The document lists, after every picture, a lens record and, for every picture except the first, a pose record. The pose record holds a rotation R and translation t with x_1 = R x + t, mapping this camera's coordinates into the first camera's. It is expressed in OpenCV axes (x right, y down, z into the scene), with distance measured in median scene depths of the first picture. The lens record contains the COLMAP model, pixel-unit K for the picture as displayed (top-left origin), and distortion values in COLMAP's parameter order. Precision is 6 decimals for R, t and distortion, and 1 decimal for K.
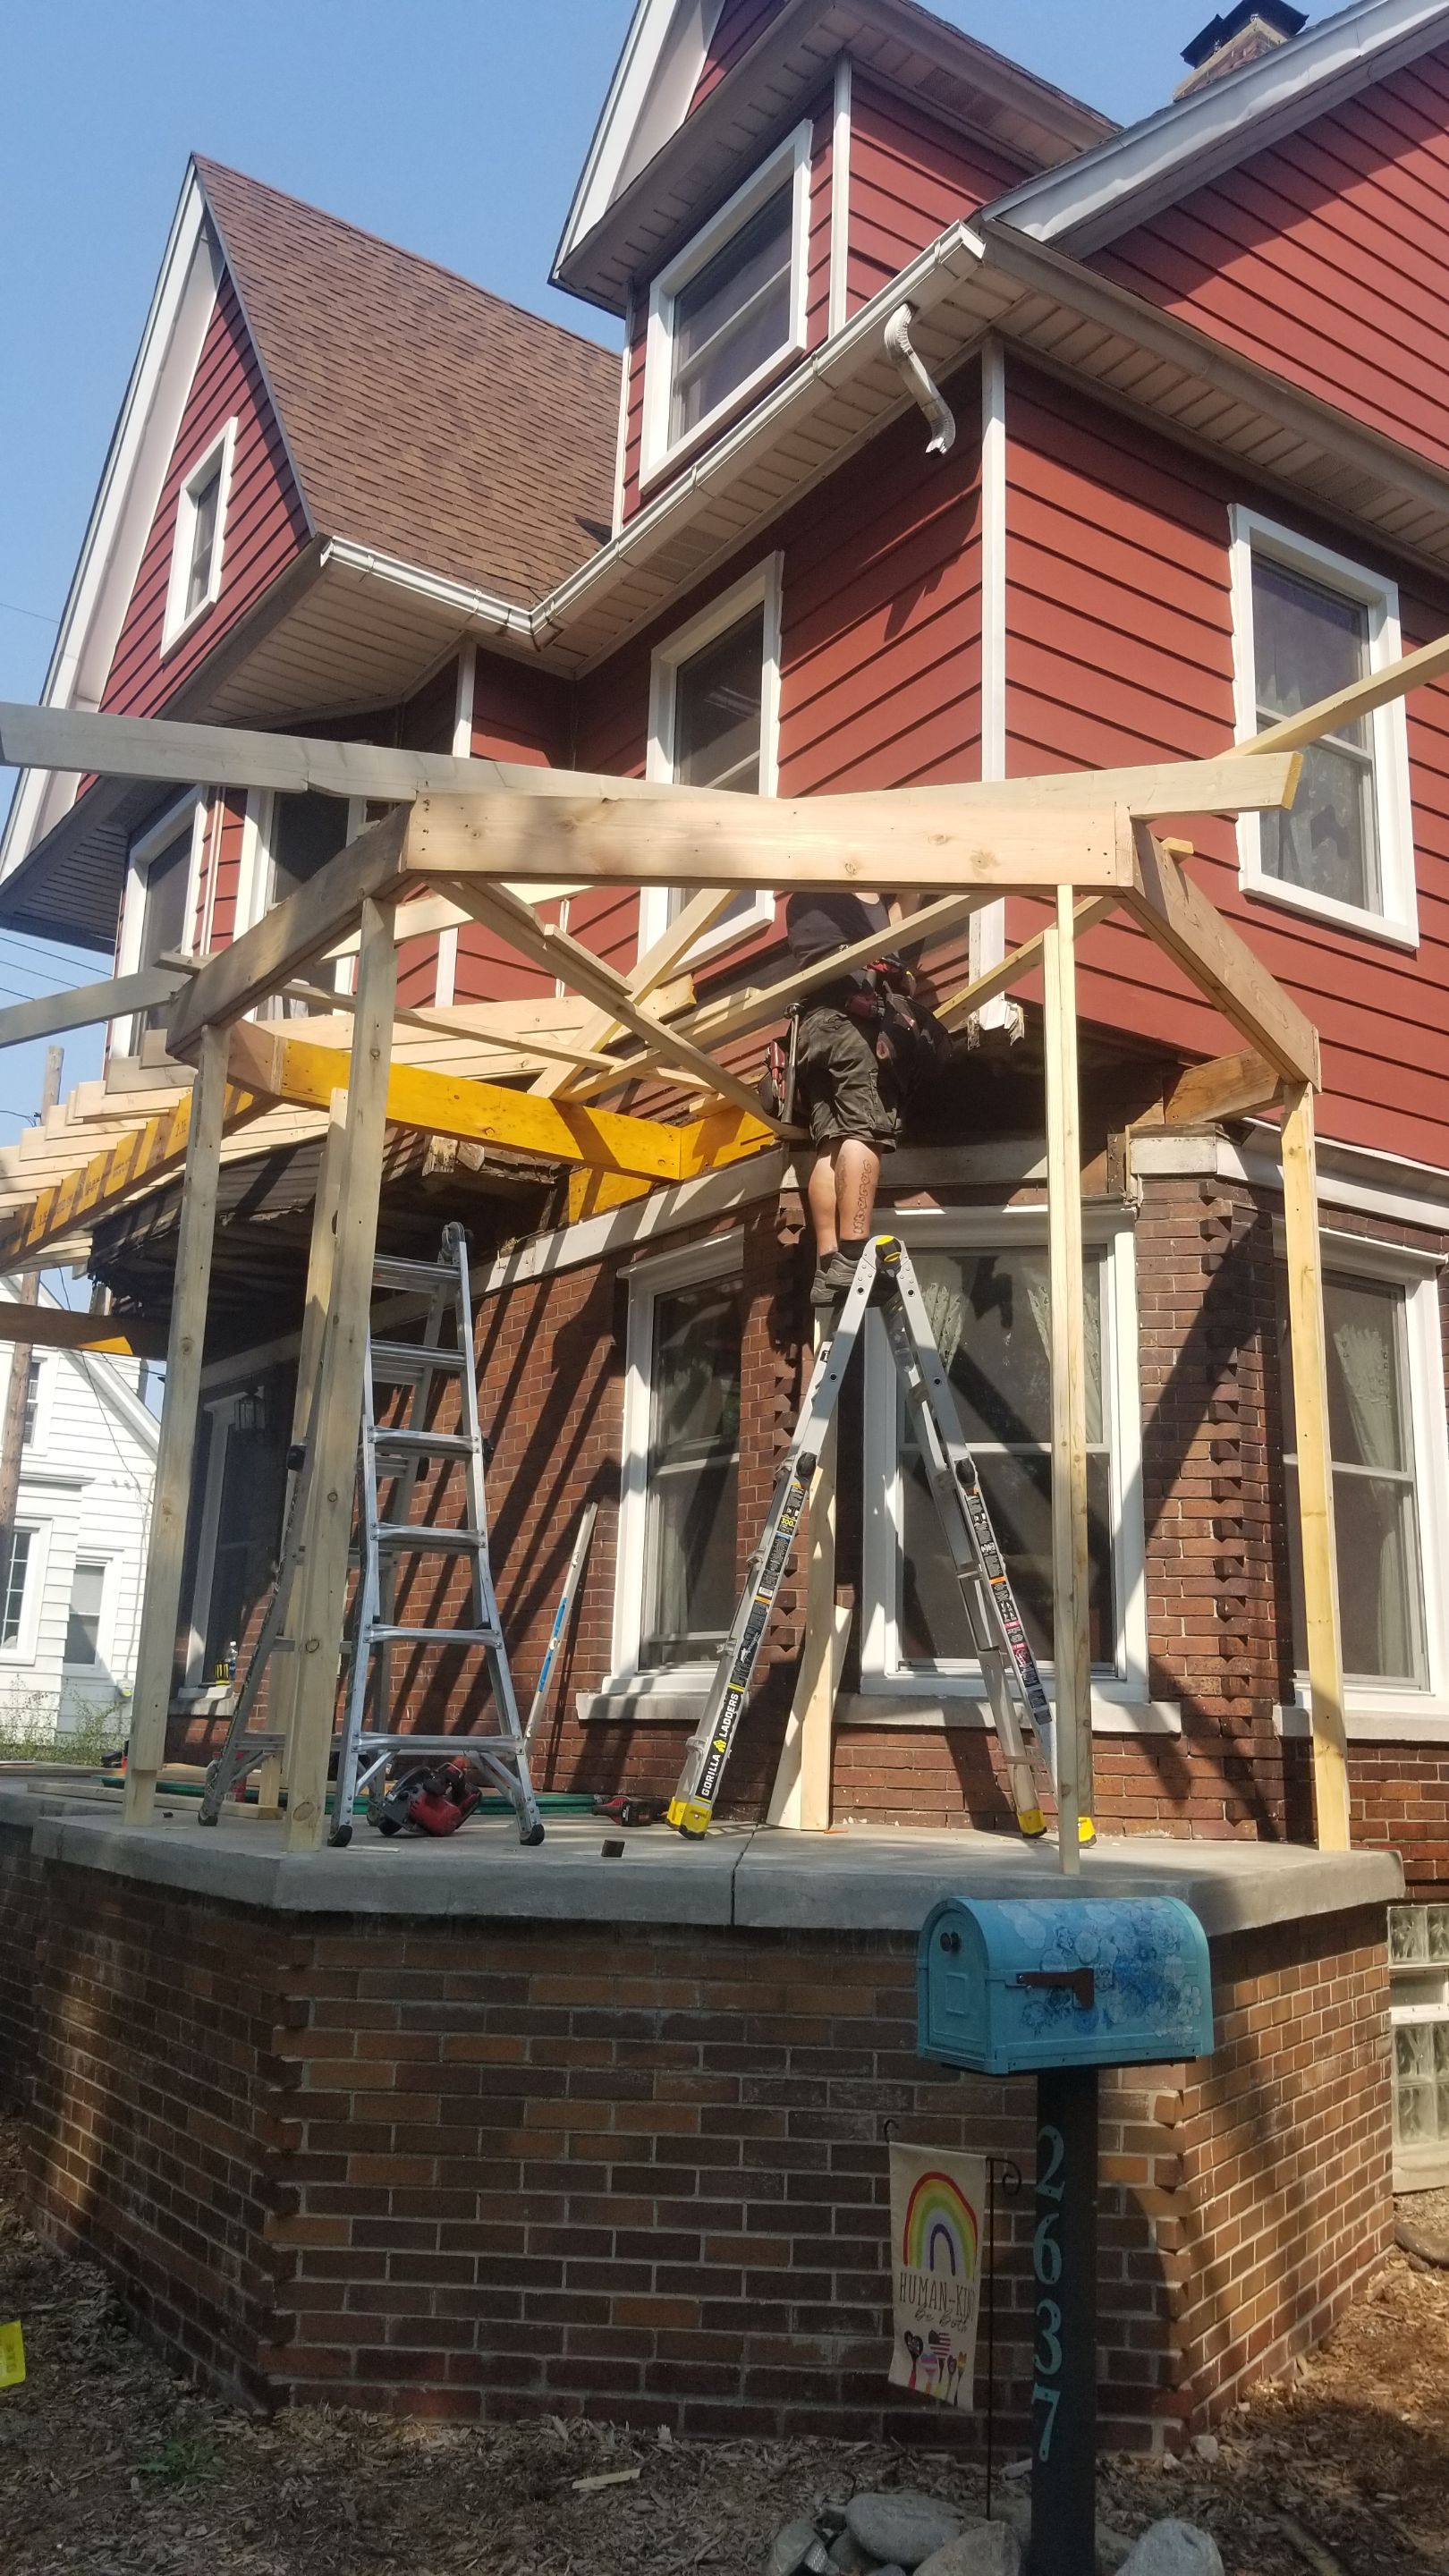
lens RADIAL K [[2017.1, 0, 748.6], [0, 2017.1, 1227.4], [0, 0, 1]] dist [0.053227, -0.122860]
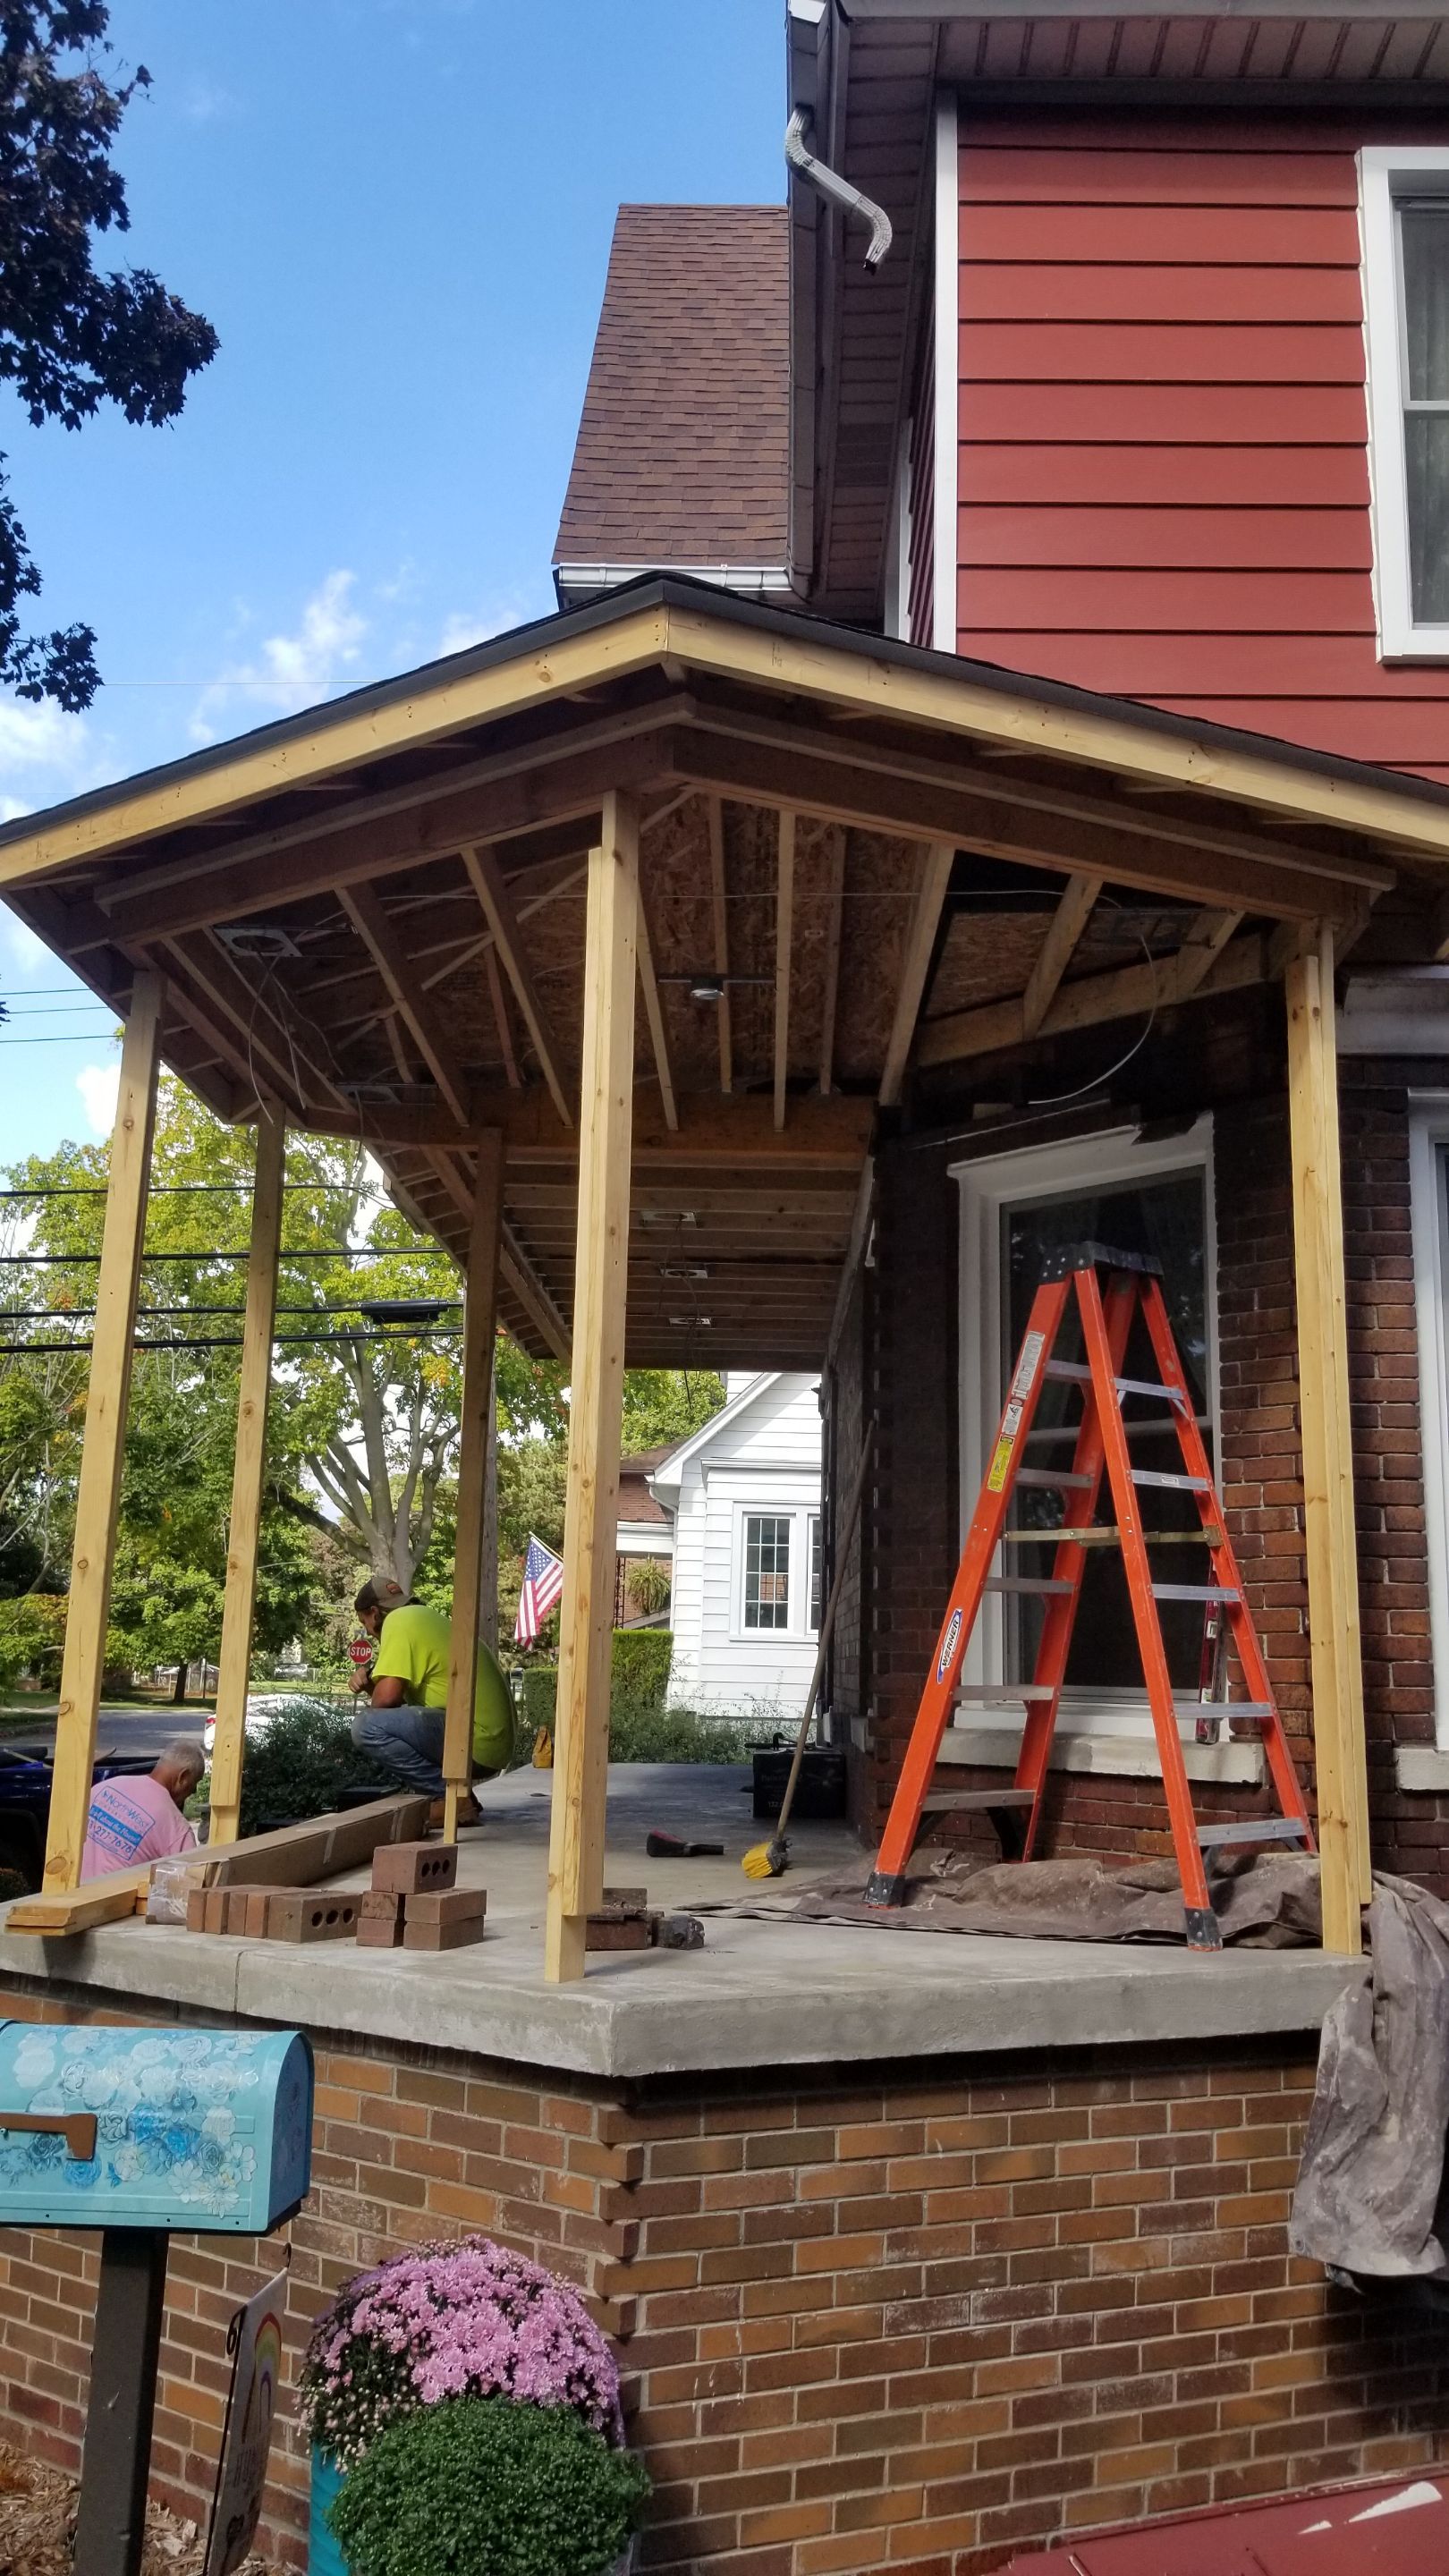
lens RADIAL K [[2017.1, 0, 736.3], [0, 2017.1, 1275.8], [0, 0, 1]] dist [0.053227, -0.122860]
pose [[0.808266, -0.123413, -0.575740, 0.760202], [0.148270, 0.988939, -0.003832, 0.044400], [0.569845, -0.082268, 0.817624, 0.387549]]
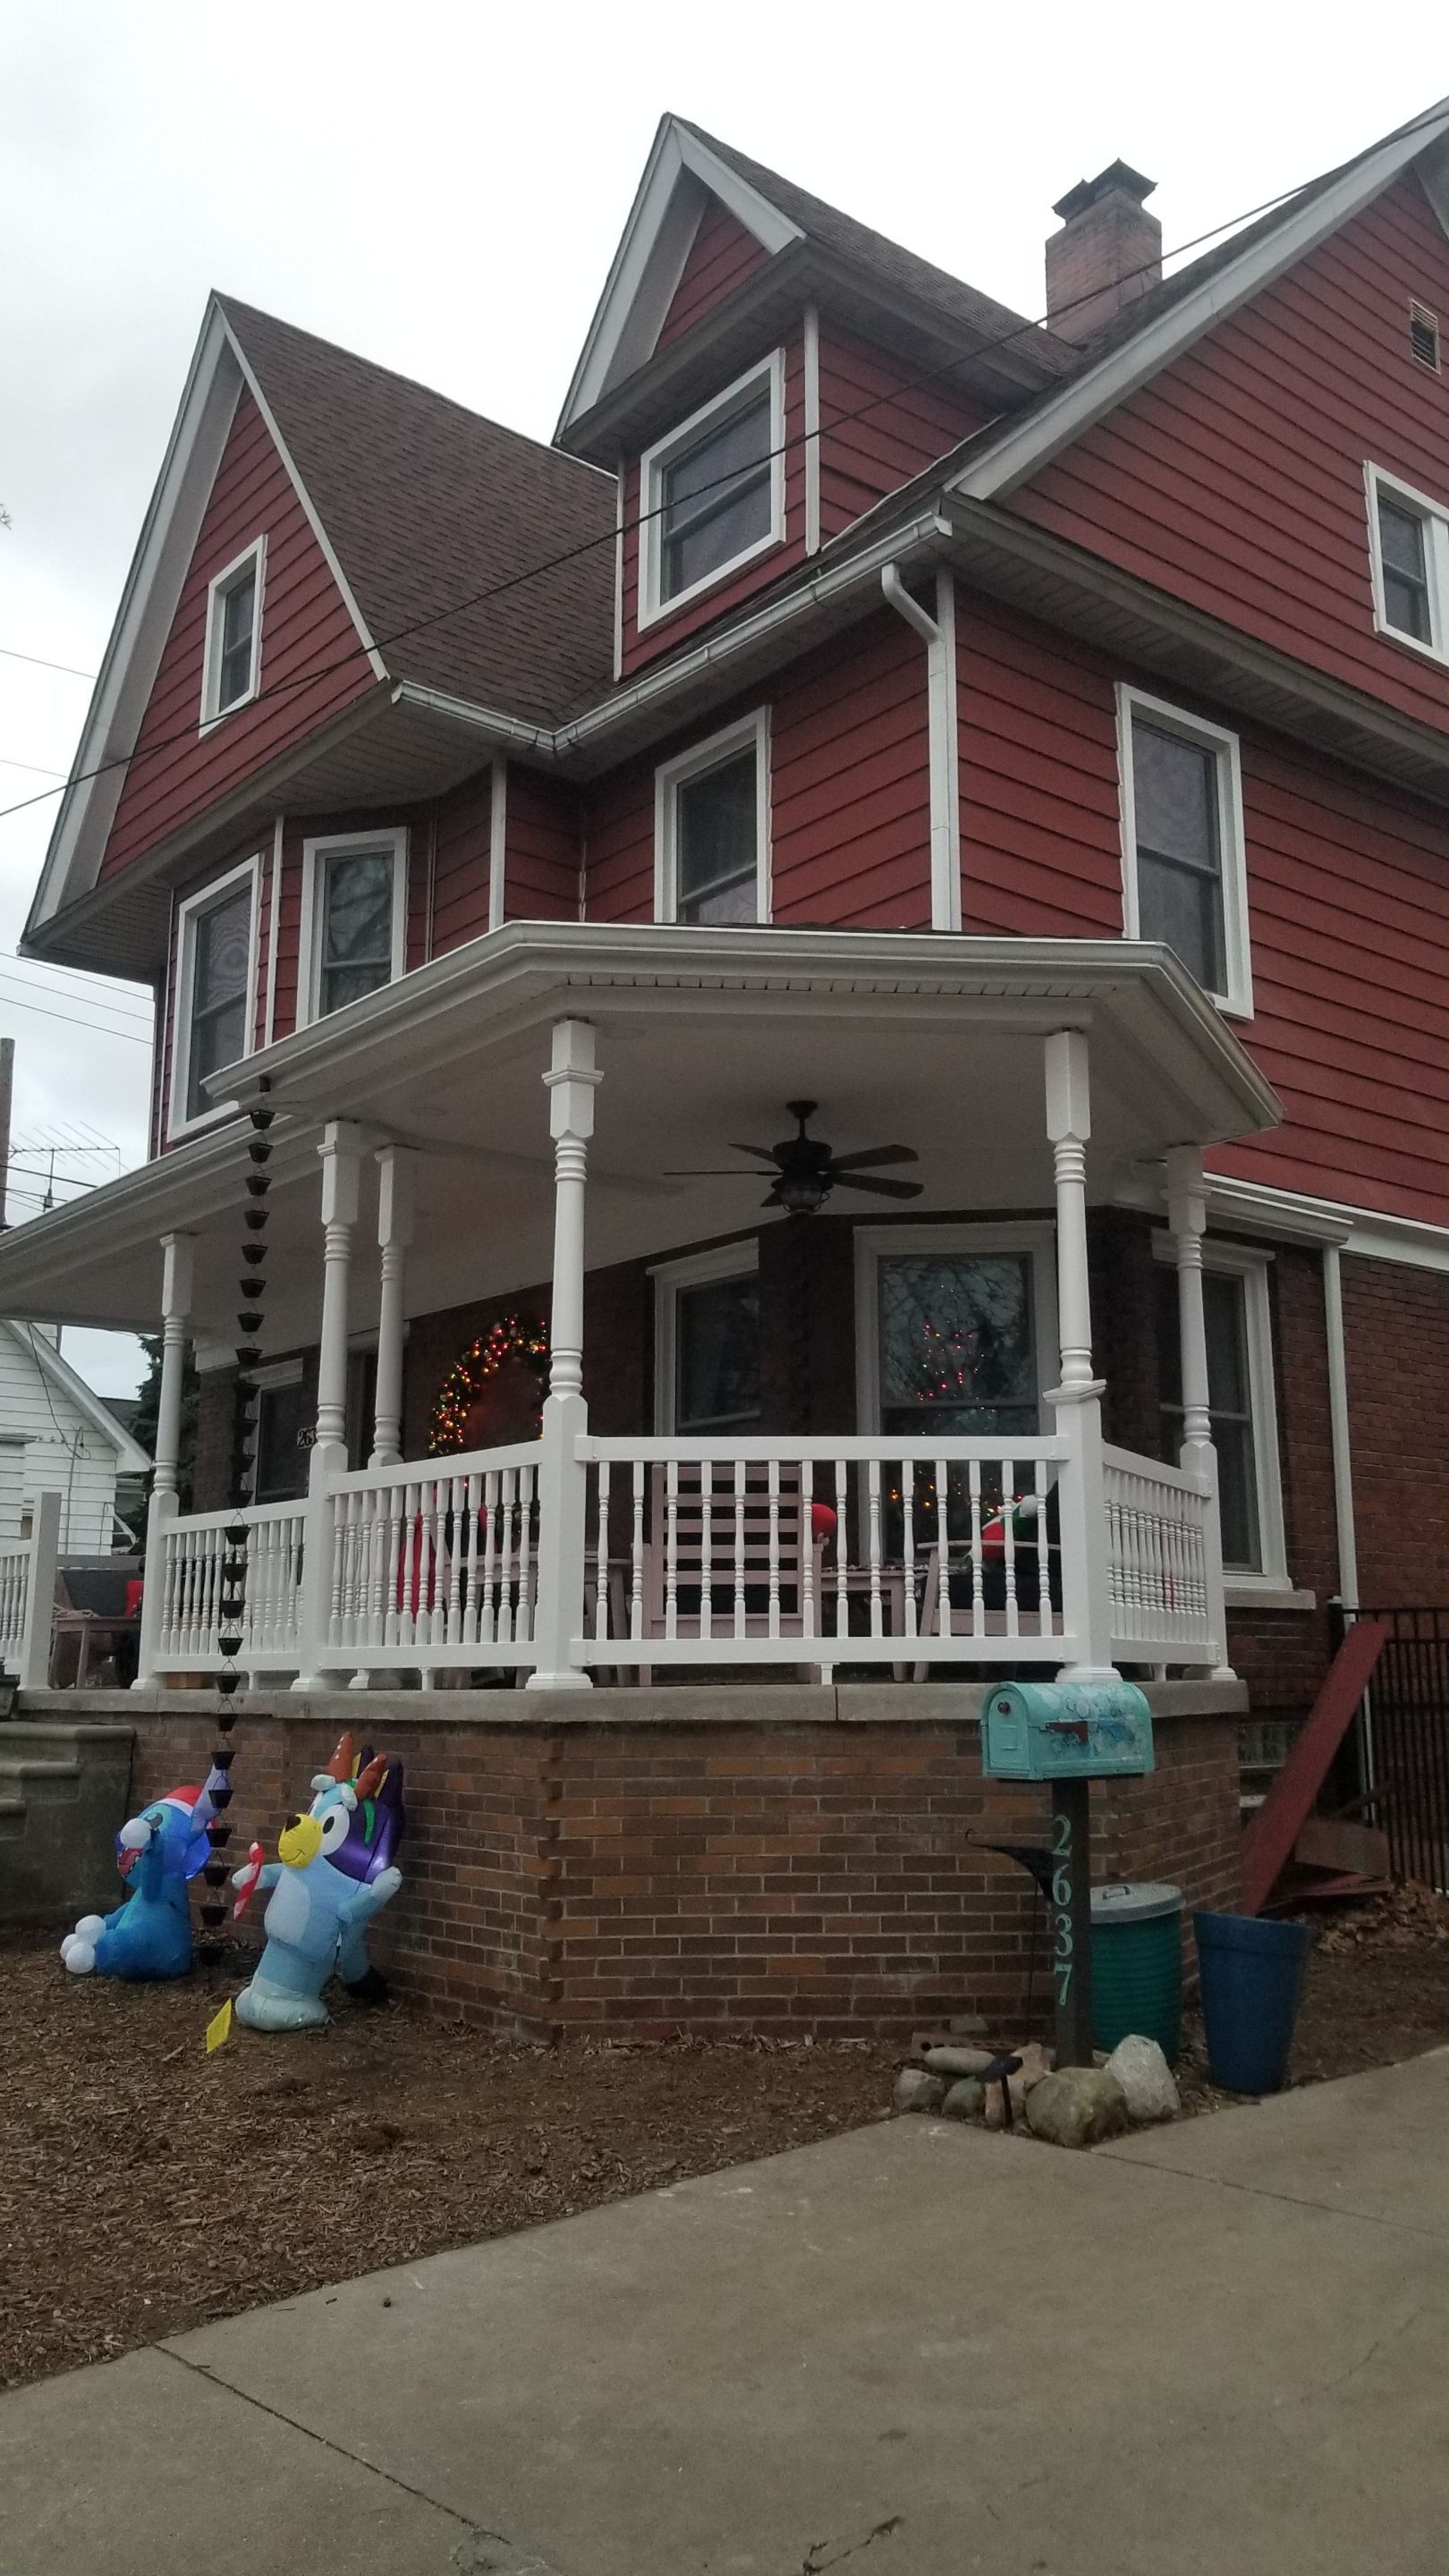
lens RADIAL K [[2017.1, 0, 781.7], [0, 2017.1, 1253.4], [0, 0, 1]] dist [0.053227, -0.122860]
pose [[0.994408, -0.012397, 0.104873, -0.207170], [0.007916, 0.999042, 0.043035, -0.079538], [-0.105306, -0.041964, 0.993554, -0.513993]]
